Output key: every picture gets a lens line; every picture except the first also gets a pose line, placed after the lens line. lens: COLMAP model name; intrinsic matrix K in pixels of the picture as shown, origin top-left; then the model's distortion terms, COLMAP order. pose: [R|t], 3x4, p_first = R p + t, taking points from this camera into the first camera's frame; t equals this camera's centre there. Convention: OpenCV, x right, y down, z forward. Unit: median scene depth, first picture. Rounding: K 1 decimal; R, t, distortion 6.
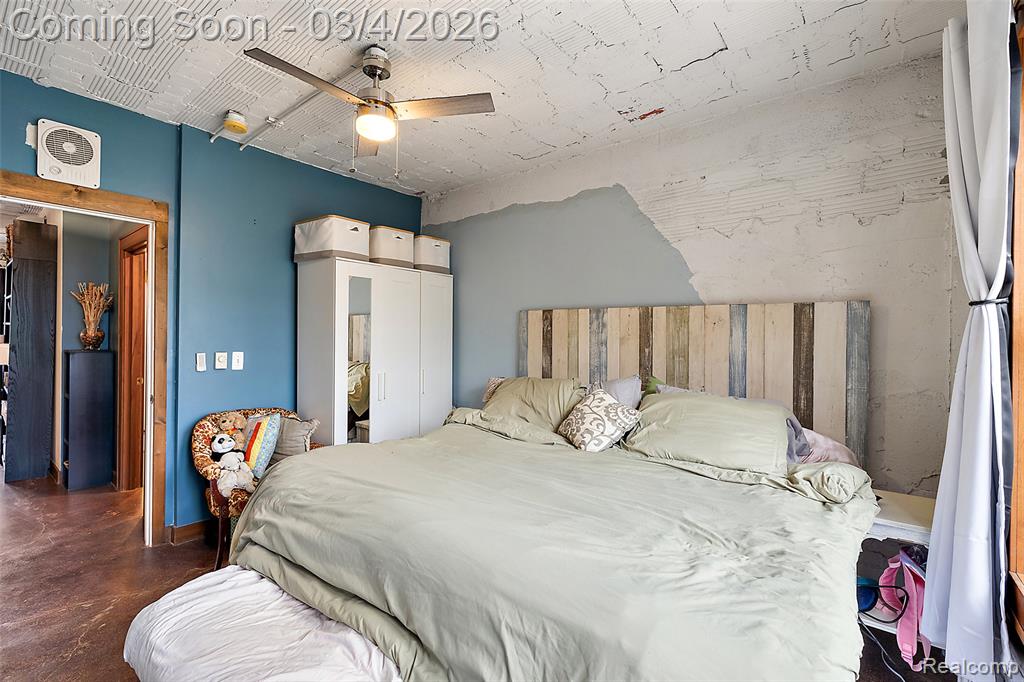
lens RADIAL K [[433.5, 0, 507.3], [0, 433.5, 336.5], [0, 0, 1]] dist [0.001962, 0.000325]
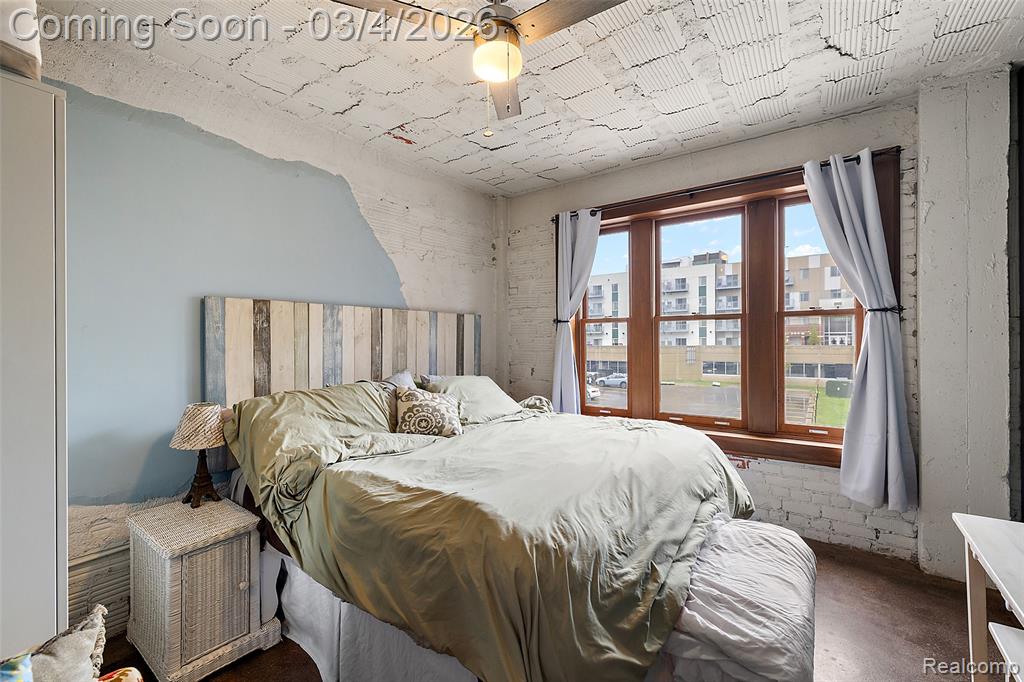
lens RADIAL K [[433.5, 0, 507.3], [0, 433.5, 336.5], [0, 0, 1]] dist [0.001962, 0.000325]
pose [[-0.026970, -0.008470, 0.999600, -0.719554], [0.003344, 0.999958, 0.008564, -0.004868], [-0.999631, 0.003573, -0.026940, 0.667915]]
